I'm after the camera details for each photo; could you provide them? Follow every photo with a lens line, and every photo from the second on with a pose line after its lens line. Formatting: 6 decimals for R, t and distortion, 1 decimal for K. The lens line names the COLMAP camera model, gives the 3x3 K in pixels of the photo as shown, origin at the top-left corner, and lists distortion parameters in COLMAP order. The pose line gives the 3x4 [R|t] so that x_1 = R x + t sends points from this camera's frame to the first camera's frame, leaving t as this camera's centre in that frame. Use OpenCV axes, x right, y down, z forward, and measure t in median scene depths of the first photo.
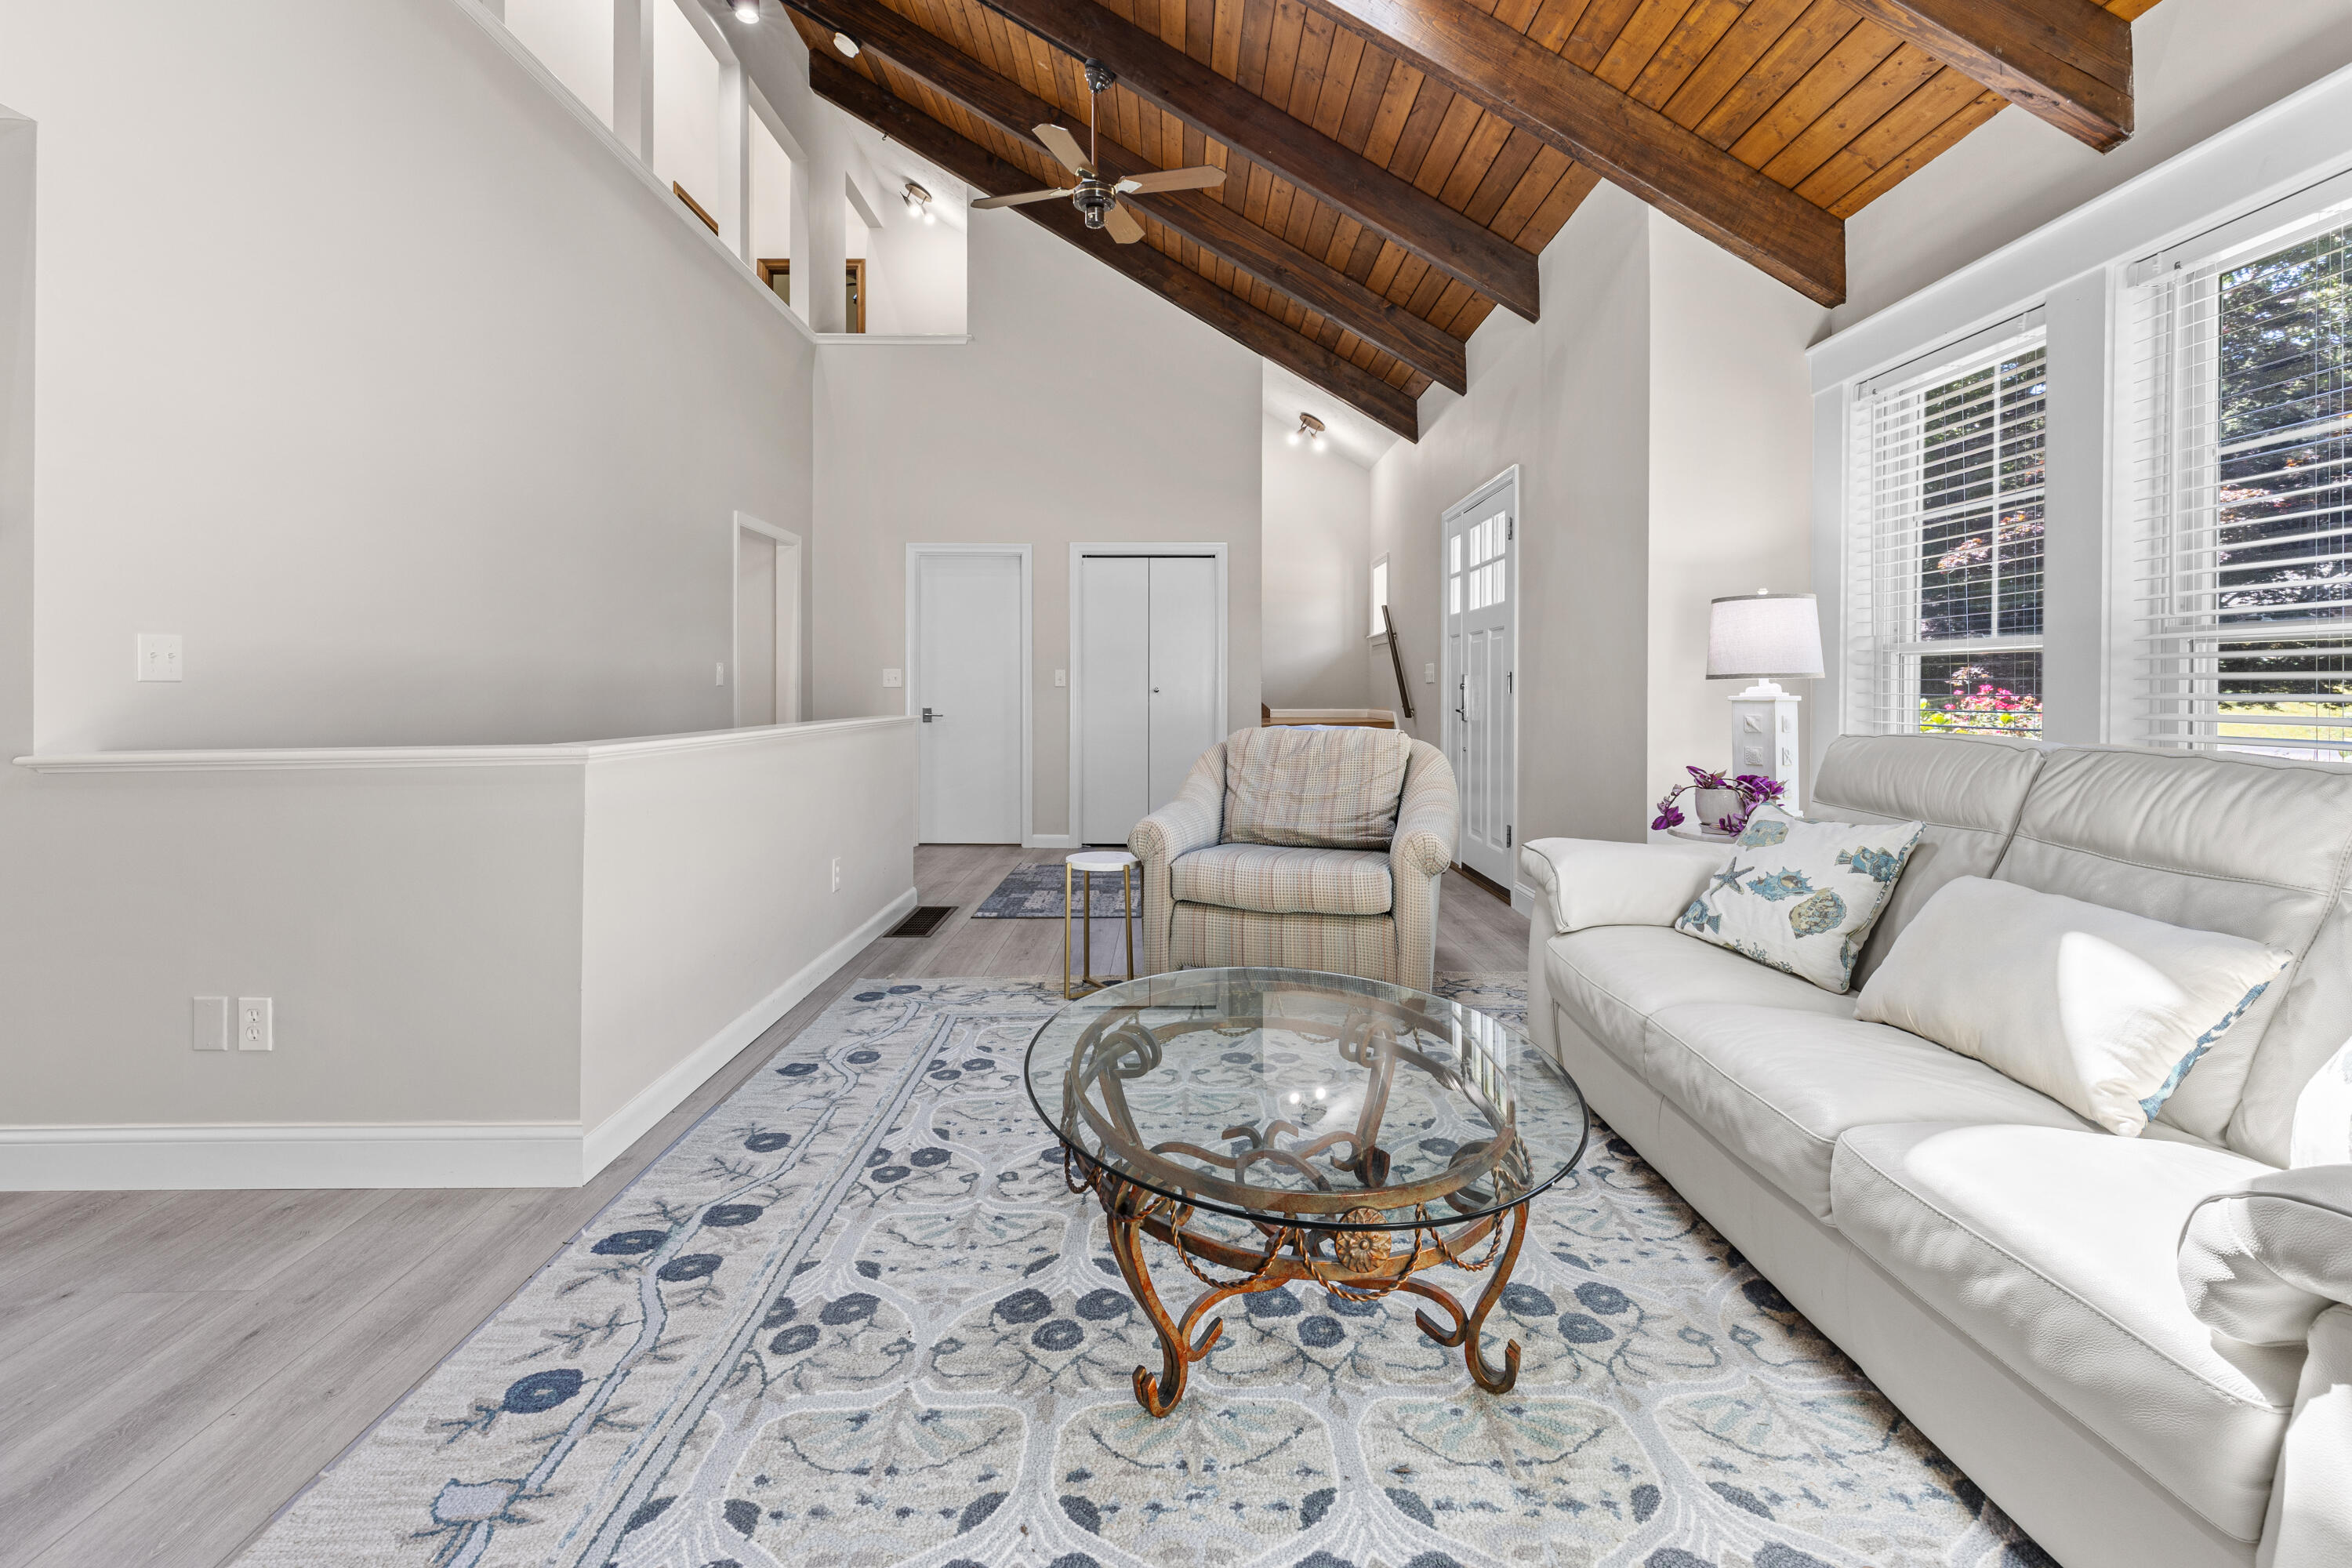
lens RADIAL K [[1080.9, 0, 1195.6], [0, 1080.9, 685.5], [0, 0, 1]] dist [0.004018, 0.000193]
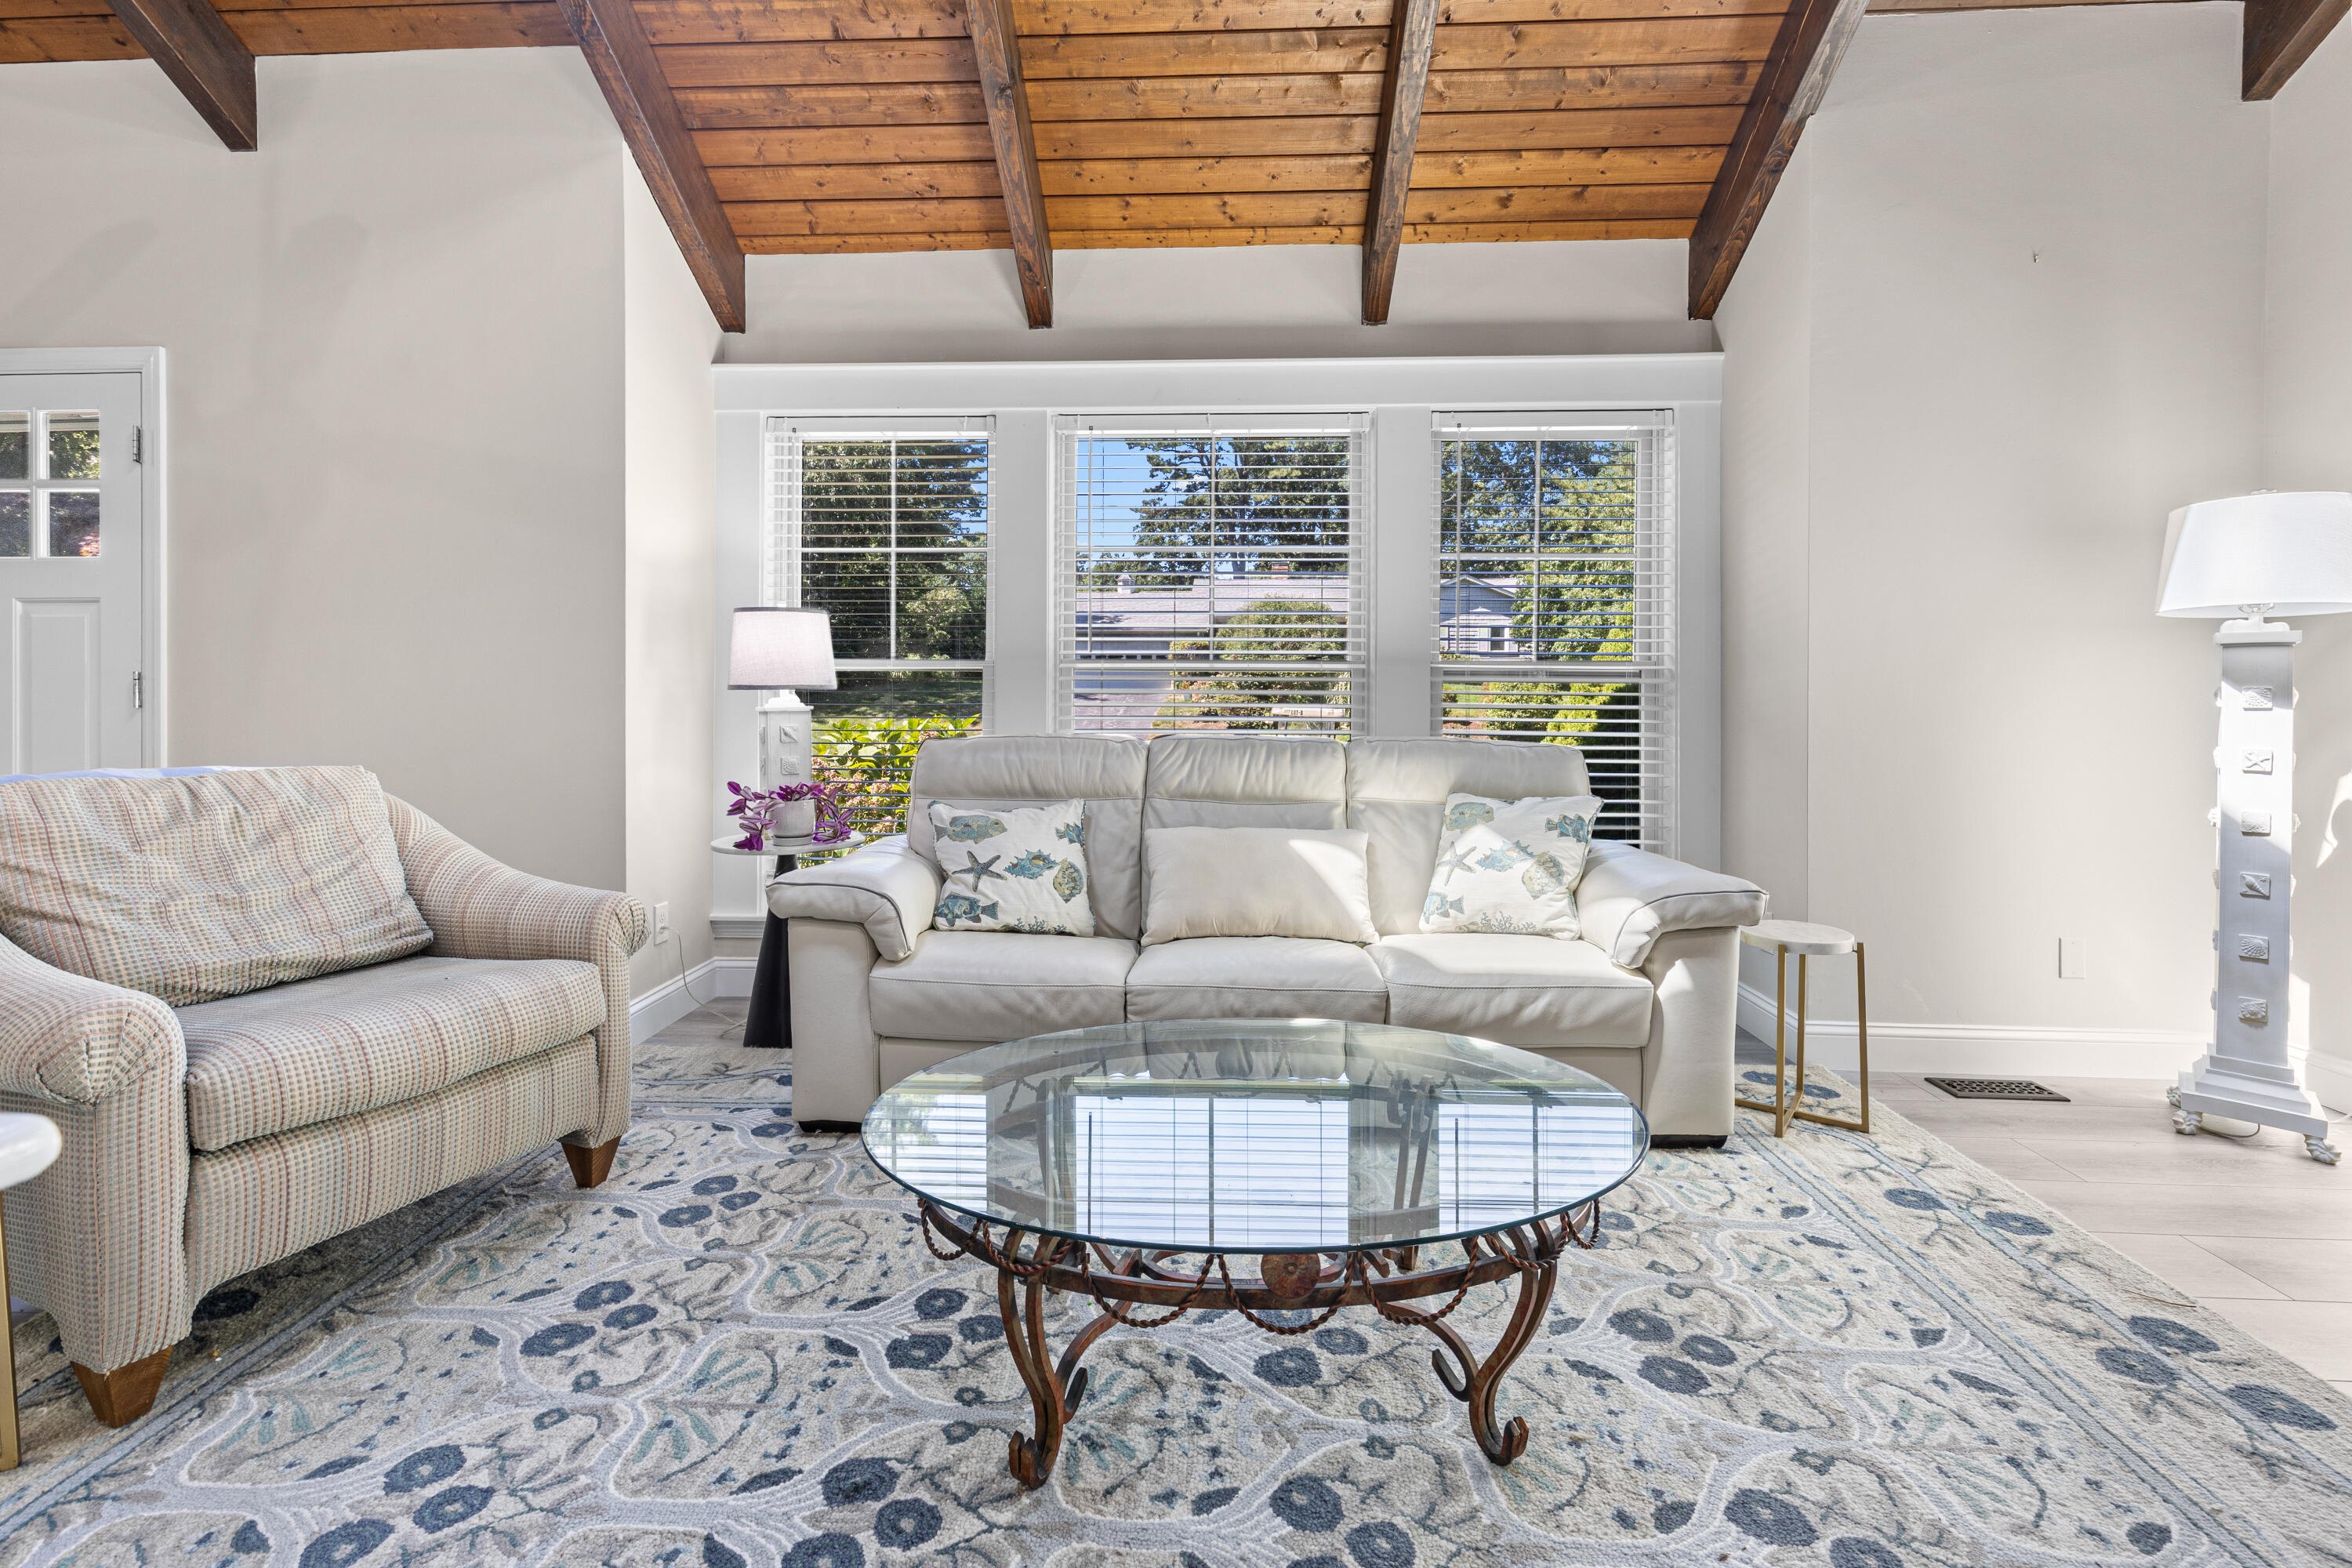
lens RADIAL K [[1080.9, 0, 1158.8], [0, 1080.9, 704.0], [0, 0, 1]] dist [0.004018, 0.000193]
pose [[0.075875, -0.004573, 0.997107, -0.589056], [-0.002967, 0.999984, 0.004812, 0.001667], [-0.997113, -0.003324, 0.075860, 0.721822]]
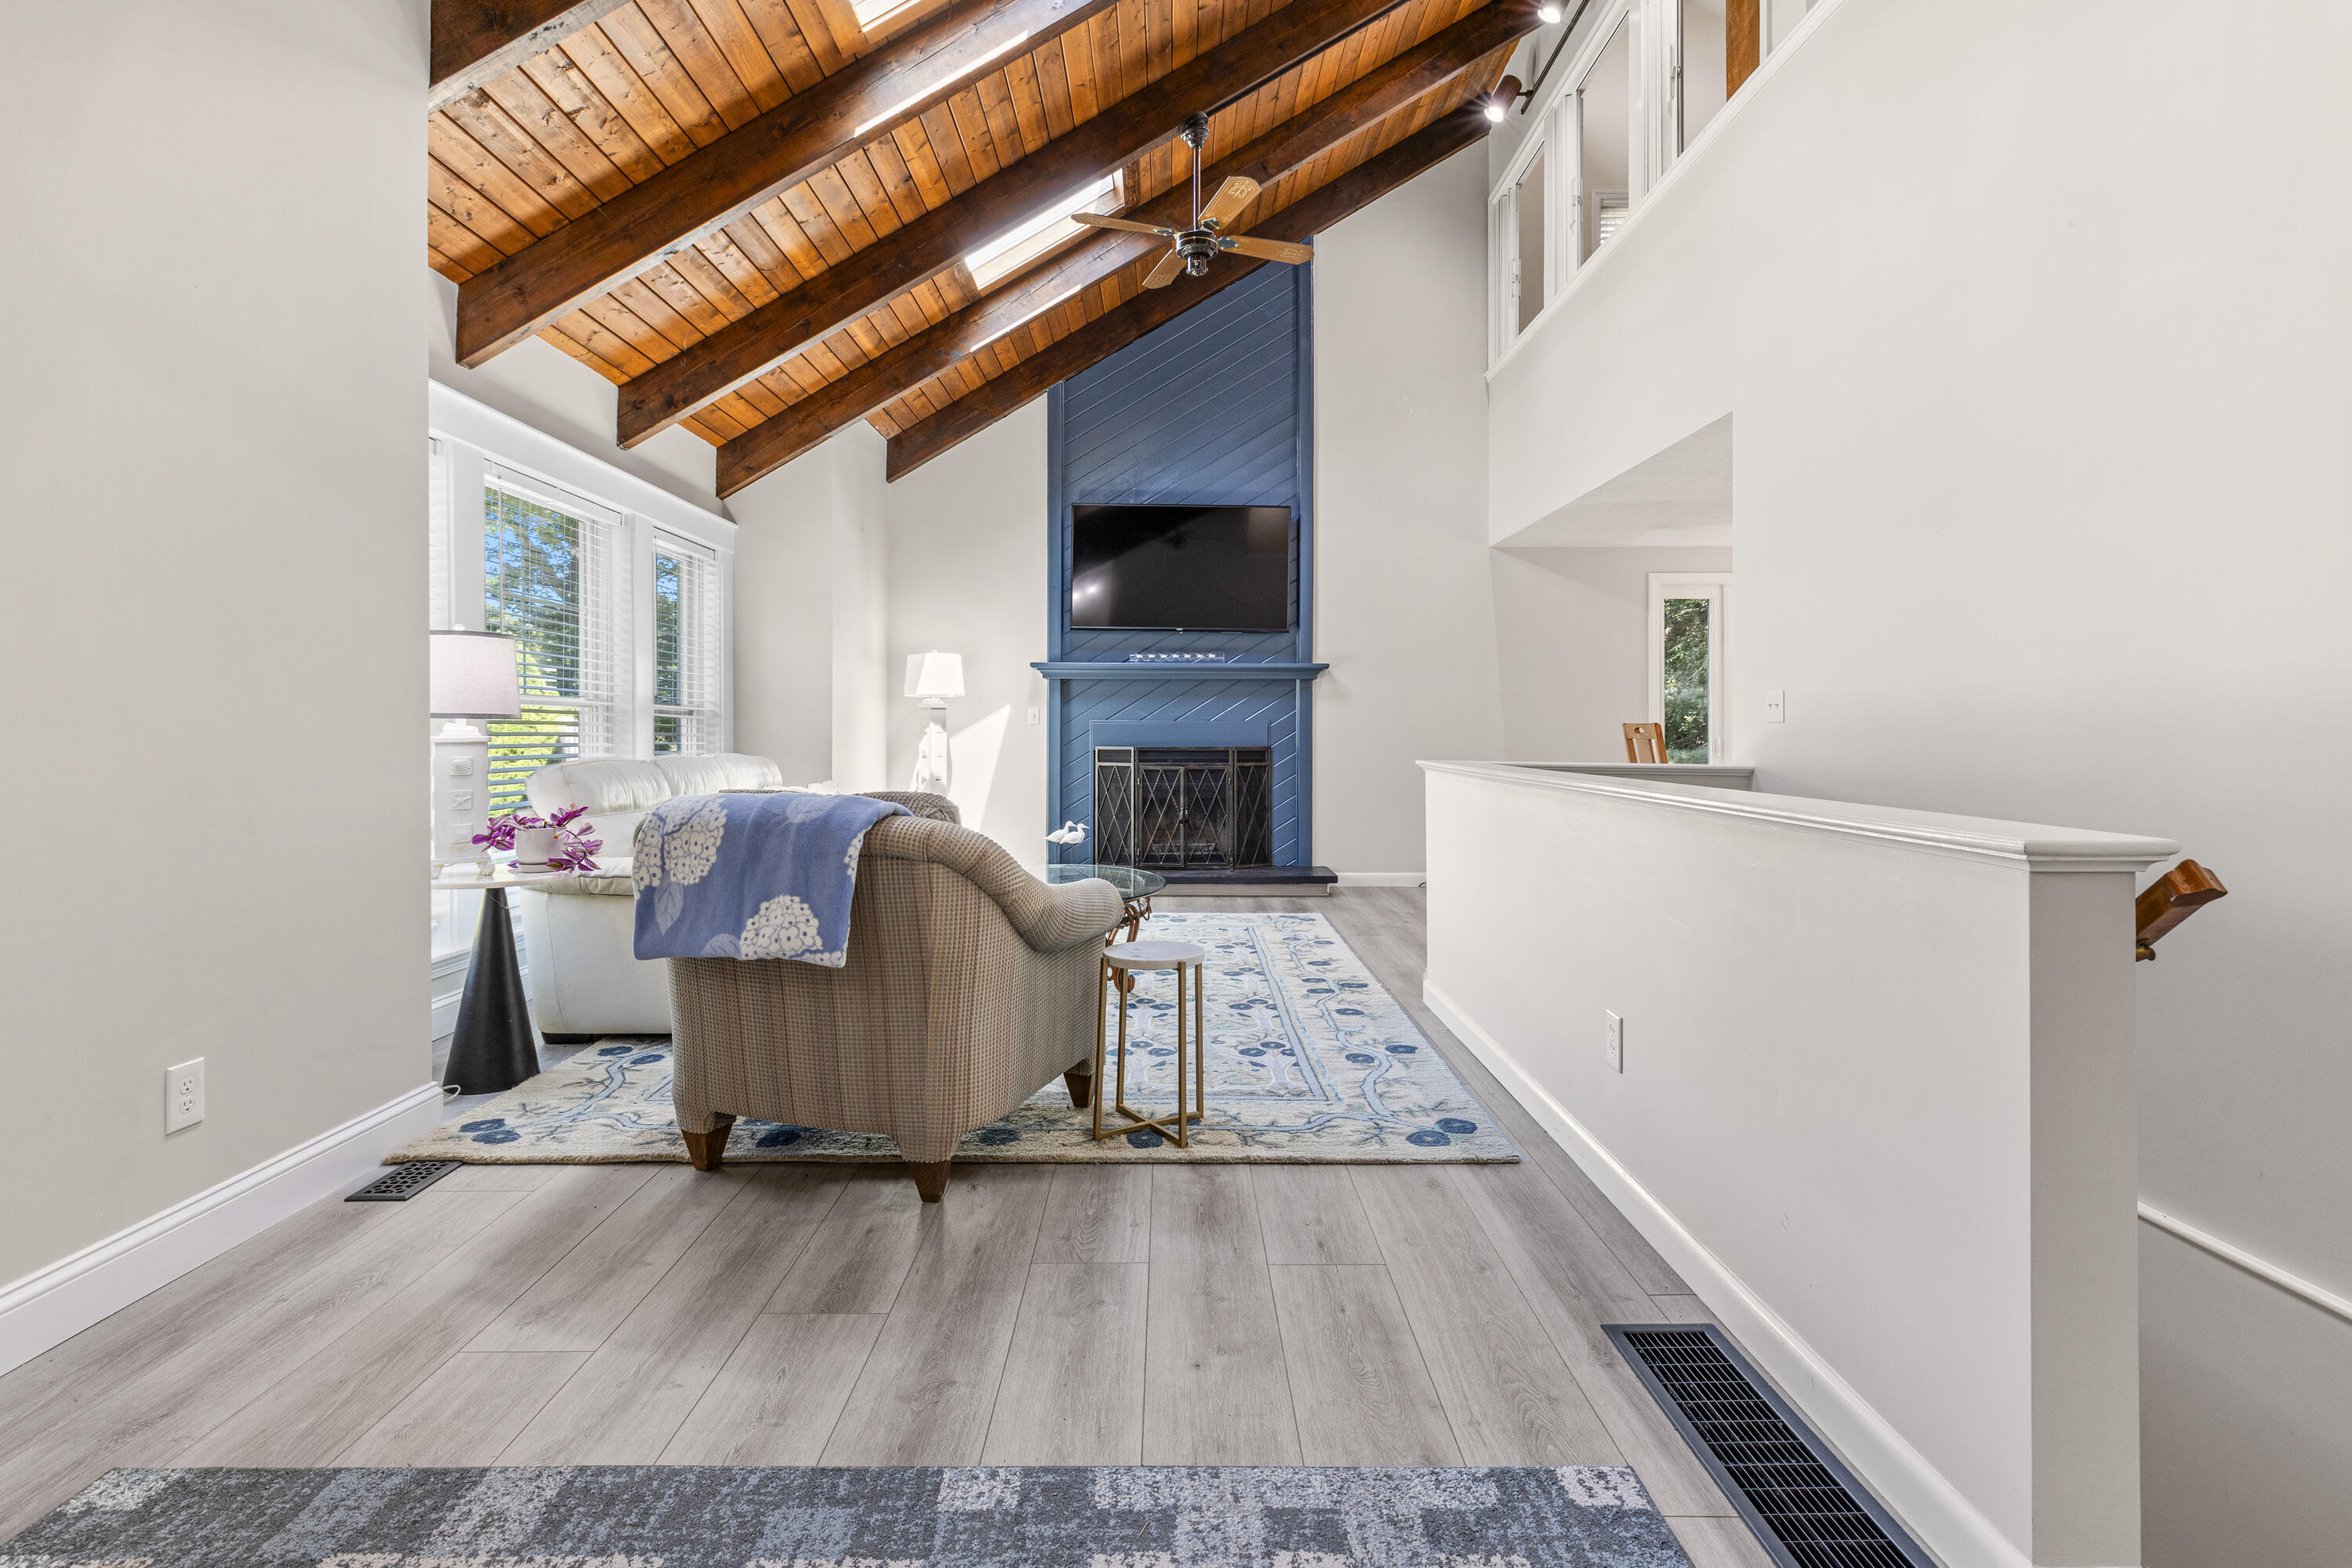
lens RADIAL K [[1080.9, 0, 1160.6], [0, 1080.9, 729.4], [0, 0, 1]] dist [0.004018, 0.000193]
pose [[-0.999102, -0.001075, 0.042347, -0.182127], [-0.001184, 0.999996, -0.002536, 0.005918], [-0.042345, -0.002584, -0.999100, 2.364661]]
